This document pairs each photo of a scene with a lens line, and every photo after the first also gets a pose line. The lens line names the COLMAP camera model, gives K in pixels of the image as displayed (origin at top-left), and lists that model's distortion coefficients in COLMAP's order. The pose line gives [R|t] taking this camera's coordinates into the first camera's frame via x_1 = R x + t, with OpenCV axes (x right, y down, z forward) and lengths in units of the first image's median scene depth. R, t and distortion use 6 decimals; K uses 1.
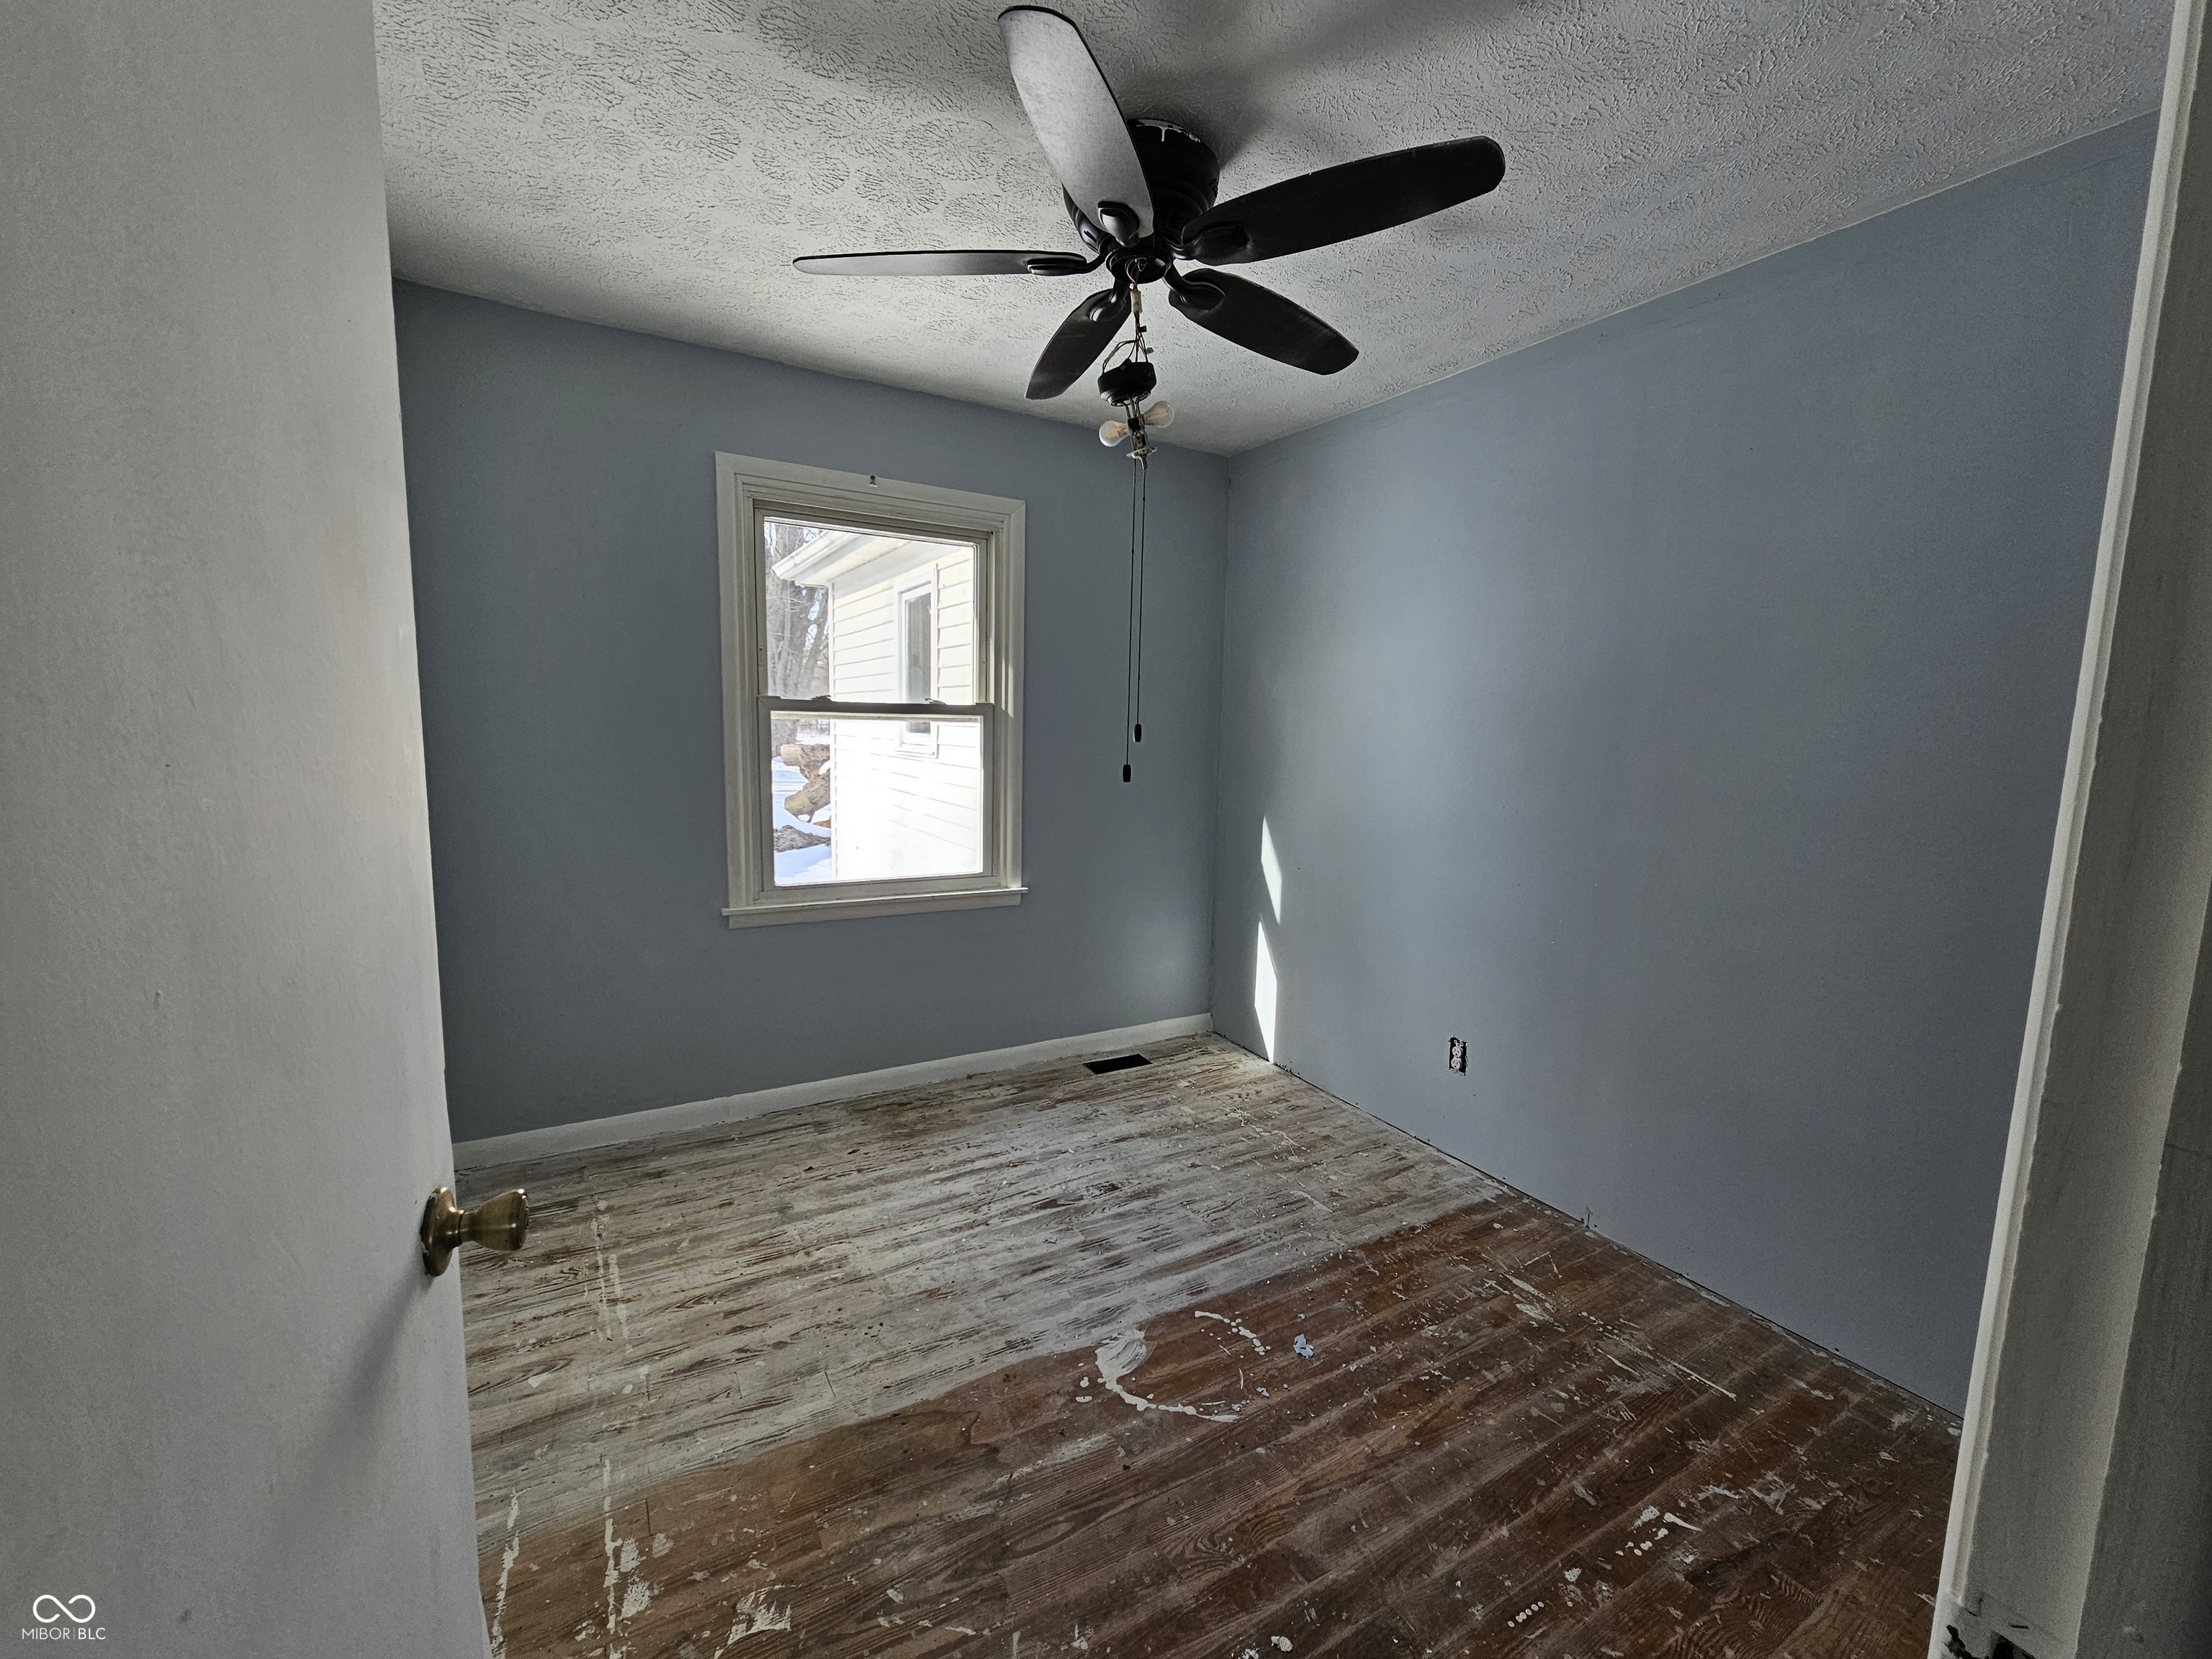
lens RADIAL K [[903.9, 0, 1102.0], [0, 903.9, 835.1], [0, 0, 1]] dist [0.001088, 0.000563]
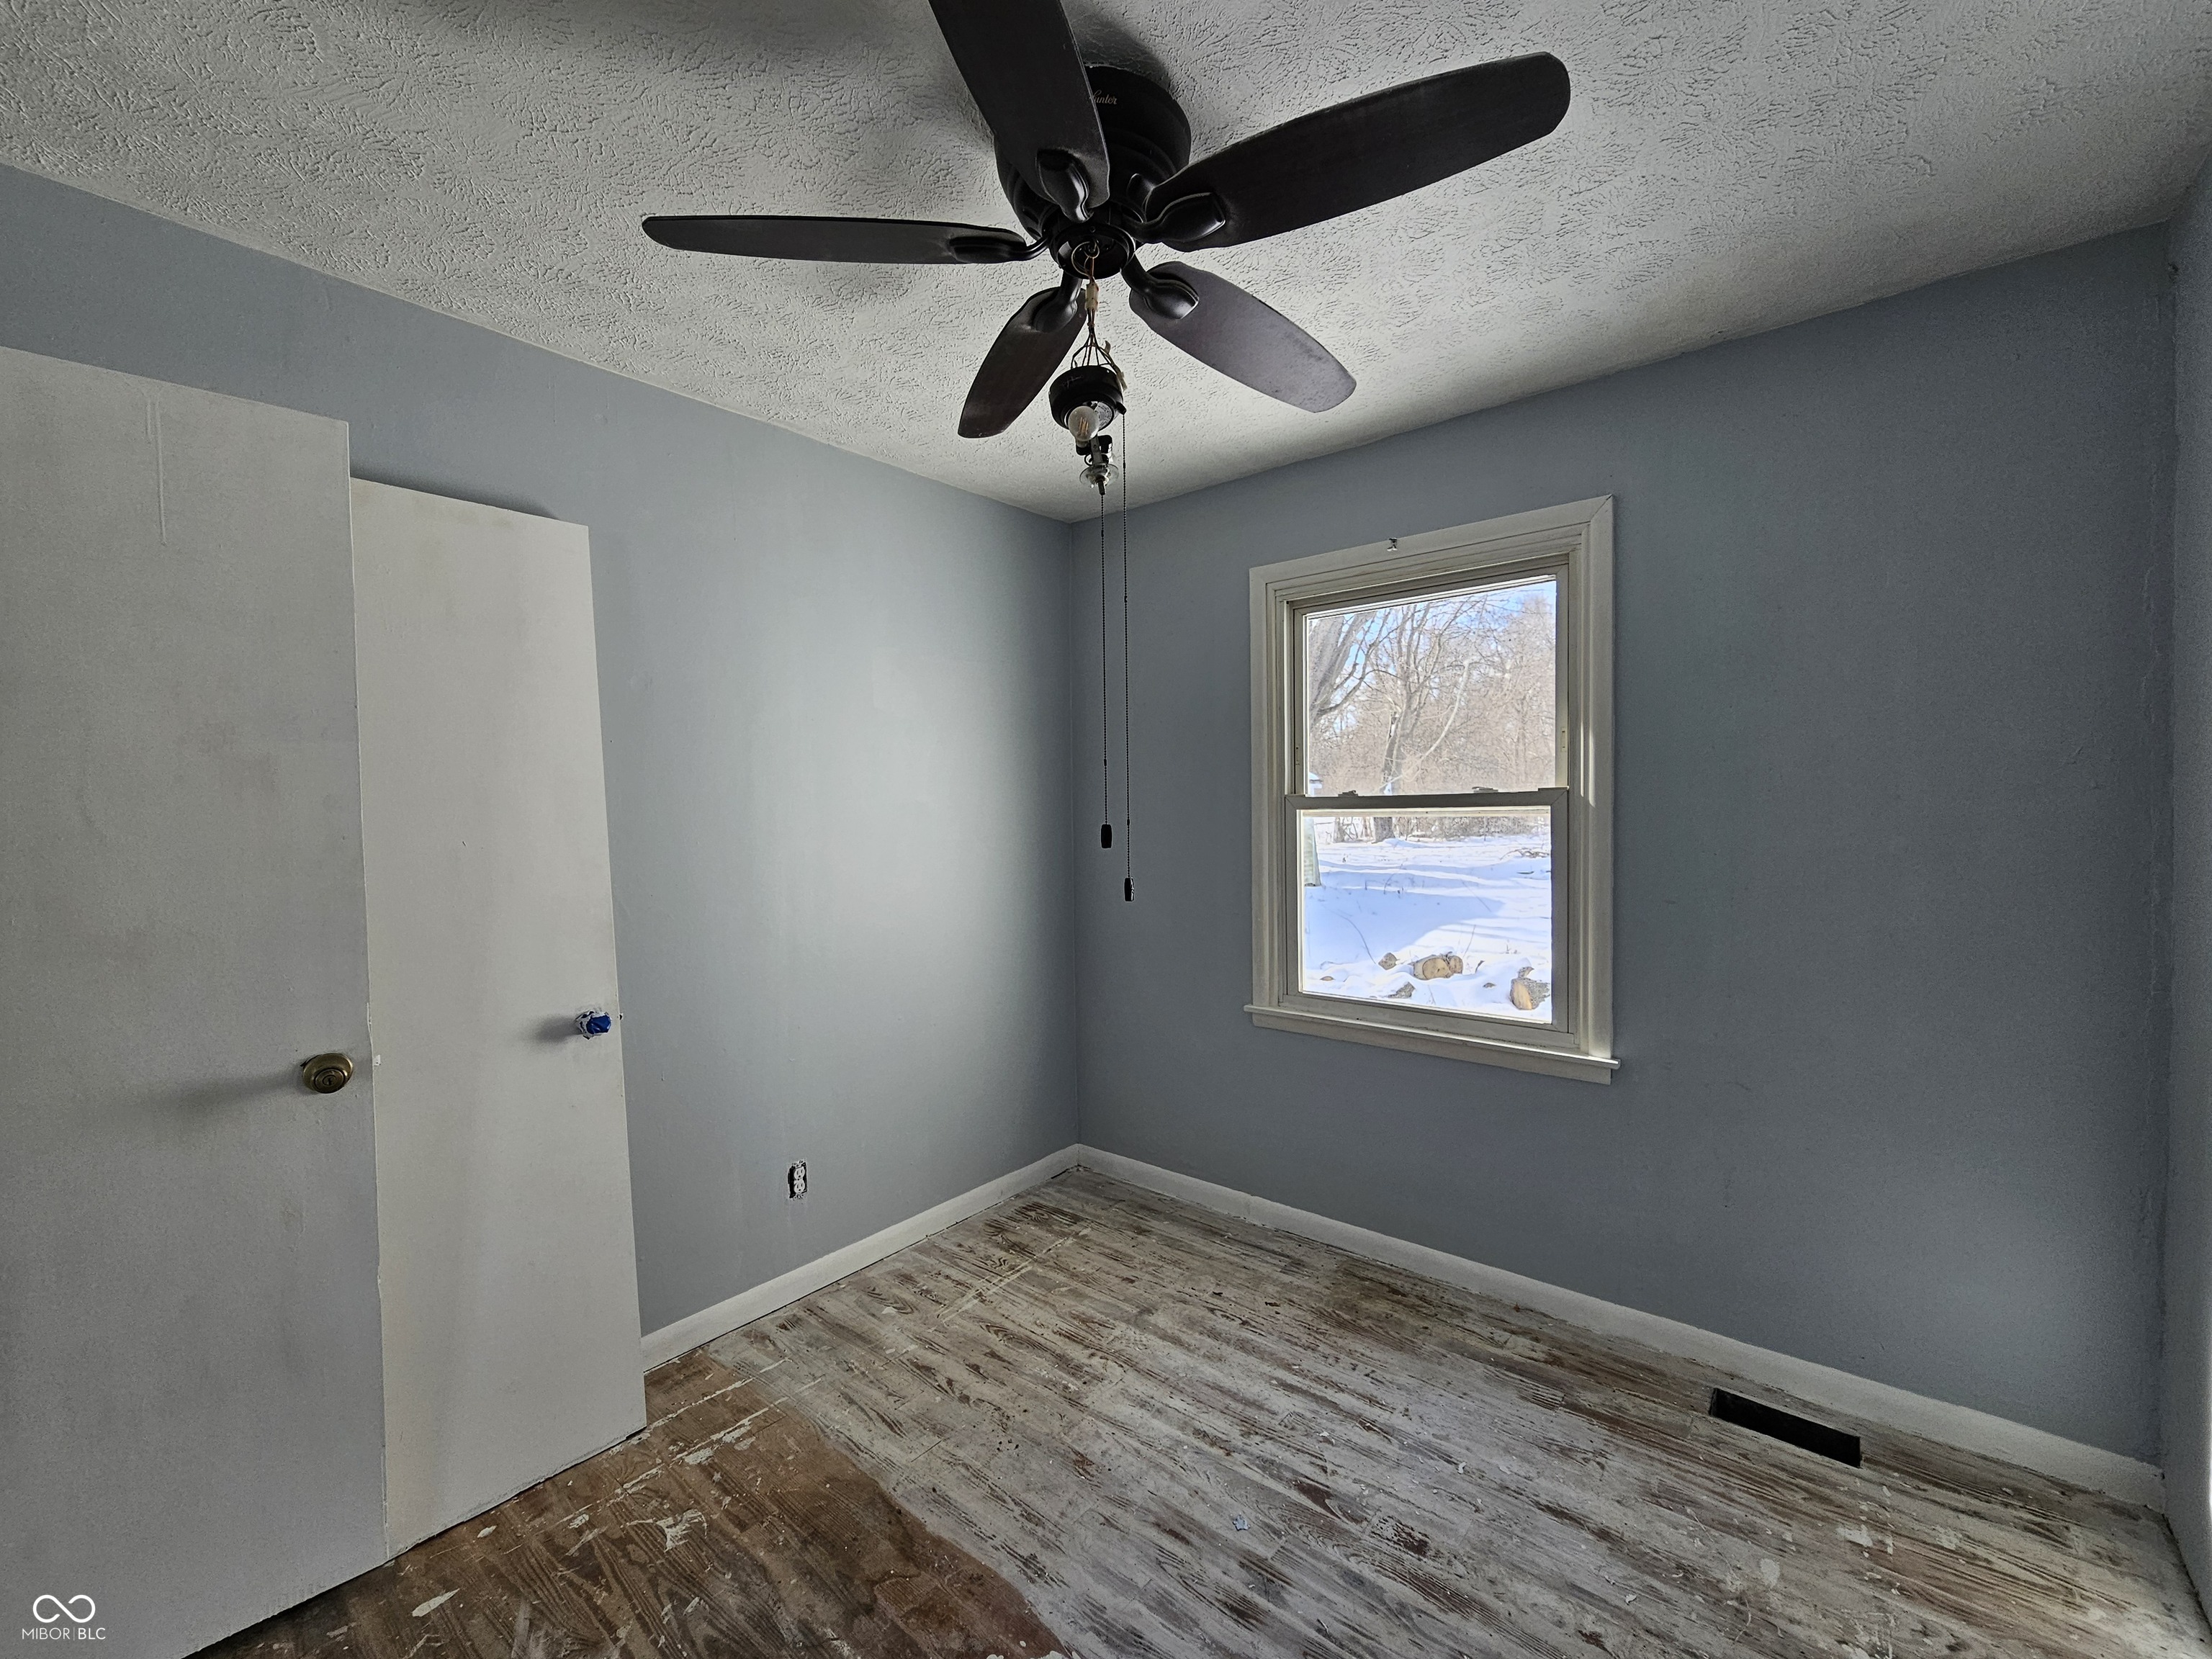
lens RADIAL K [[909.2, 0, 1100.4], [0, 909.2, 835.1], [0, 0, 1]] dist [0.001889, 0.000419]
pose [[0.343182, -0.000755, -0.939269, 0.538142], [-0.091602, 0.995206, -0.034269, -0.064473], [0.934792, 0.097799, 0.341467, 0.528636]]
